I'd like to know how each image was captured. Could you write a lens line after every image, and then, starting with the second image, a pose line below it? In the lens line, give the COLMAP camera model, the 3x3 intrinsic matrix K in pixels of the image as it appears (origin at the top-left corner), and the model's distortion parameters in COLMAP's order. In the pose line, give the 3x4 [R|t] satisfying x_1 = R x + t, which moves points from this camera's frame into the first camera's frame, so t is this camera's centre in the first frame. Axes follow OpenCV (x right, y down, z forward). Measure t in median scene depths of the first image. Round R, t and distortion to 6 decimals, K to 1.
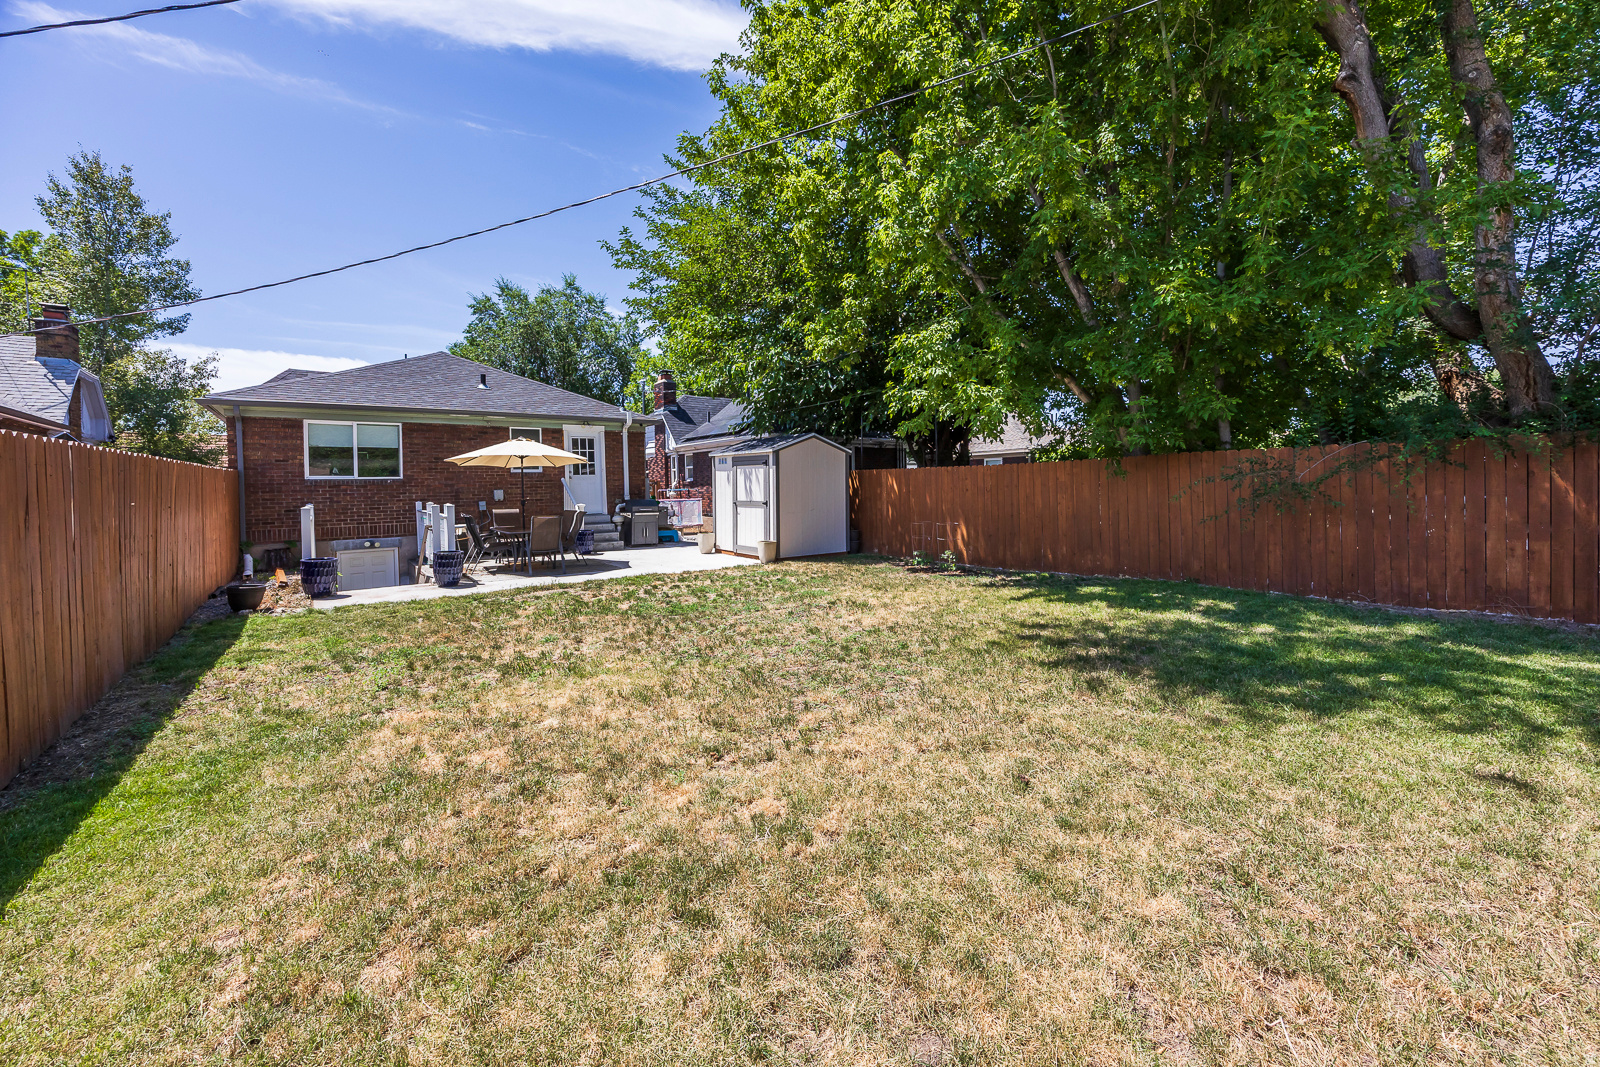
lens RADIAL K [[636.3, 0, 813.3], [0, 636.3, 490.4], [0, 0, 1]] dist [-0.003136, 0.000512]
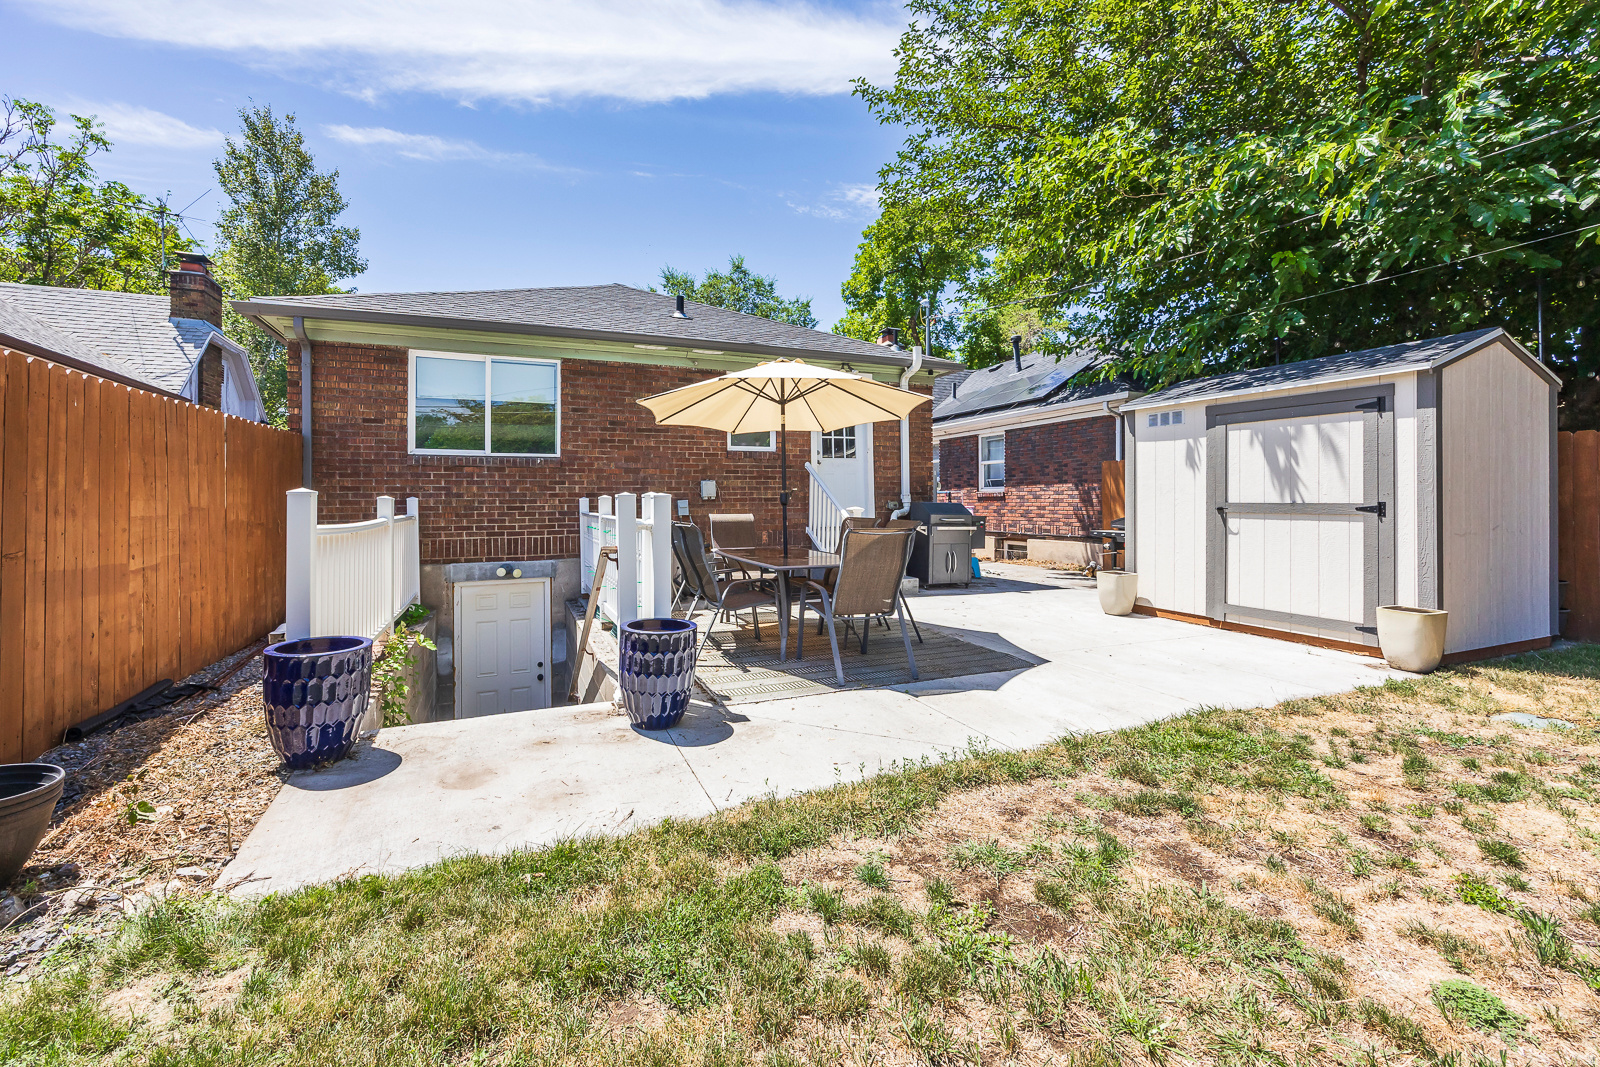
lens RADIAL K [[636.3, 0, 763.7], [0, 636.3, 497.9], [0, 0, 1]] dist [-0.003136, 0.000512]
pose [[0.961363, 0.010044, -0.275101, -0.292942], [-0.013233, 0.999865, -0.009739, 0.019756], [0.274966, 0.013003, 0.961366, 0.469315]]
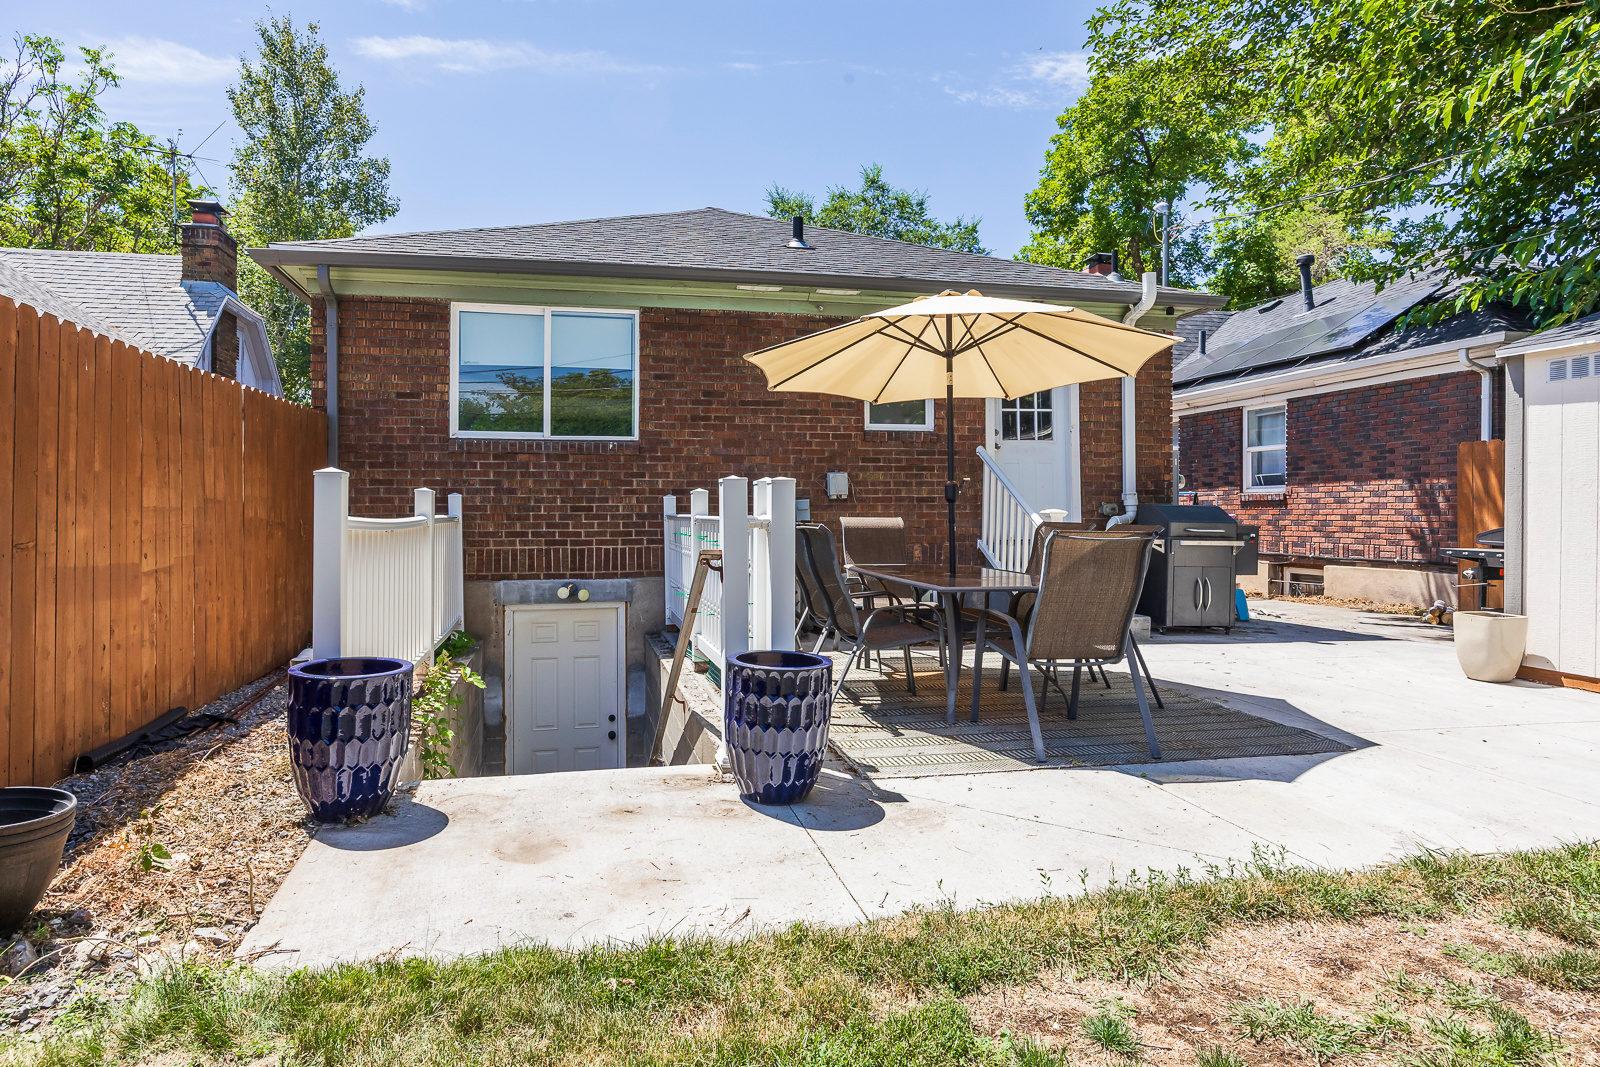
lens RADIAL K [[881.7, 0, 743.7], [0, 881.7, 510.8], [0, 0, 1]] dist [-0.001204, -0.001335]
pose [[0.895238, 0.014989, -0.445337, -0.299903], [-0.018358, 0.999826, -0.003253, 0.026932], [0.445211, 0.011088, 0.895357, 0.472193]]
